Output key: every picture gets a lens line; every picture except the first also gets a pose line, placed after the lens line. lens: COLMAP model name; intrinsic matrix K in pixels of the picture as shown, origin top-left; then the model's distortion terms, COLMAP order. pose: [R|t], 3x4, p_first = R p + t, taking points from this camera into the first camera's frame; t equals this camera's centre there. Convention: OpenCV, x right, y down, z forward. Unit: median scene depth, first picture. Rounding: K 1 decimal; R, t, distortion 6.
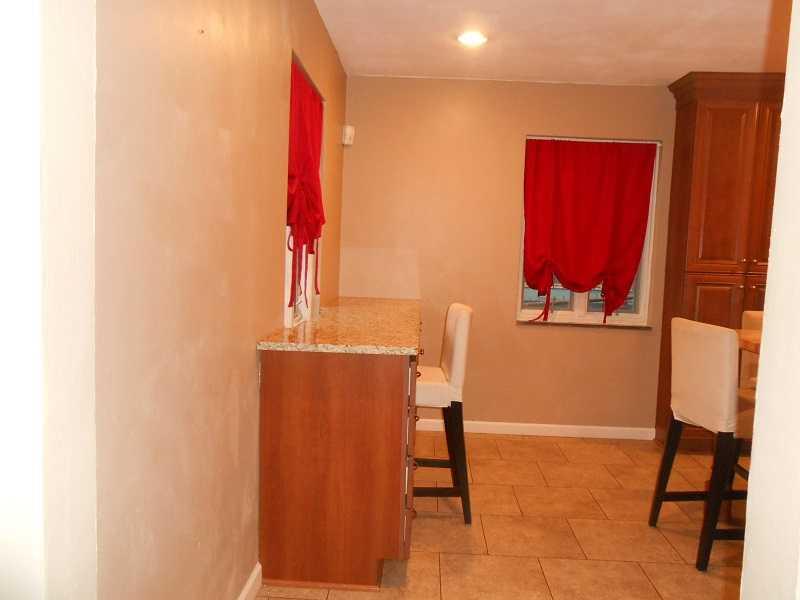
lens RADIAL K [[617.8, 0, 404.3], [0, 617.8, 296.8], [0, 0, 1]] dist [-0.025154, 0.014179]
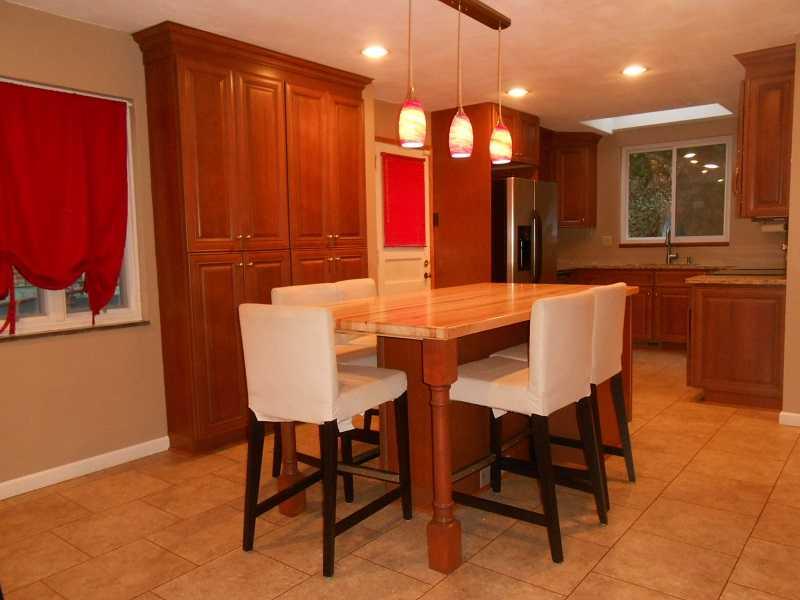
lens RADIAL K [[617.8, 0, 399.7], [0, 617.8, 304.0], [0, 0, 1]] dist [-0.025154, 0.014179]
pose [[0.577354, -0.125474, 0.806795, -0.082013], [0.100222, 0.991540, 0.082486, -0.009385], [-0.810320, 0.033235, 0.585045, 0.222998]]
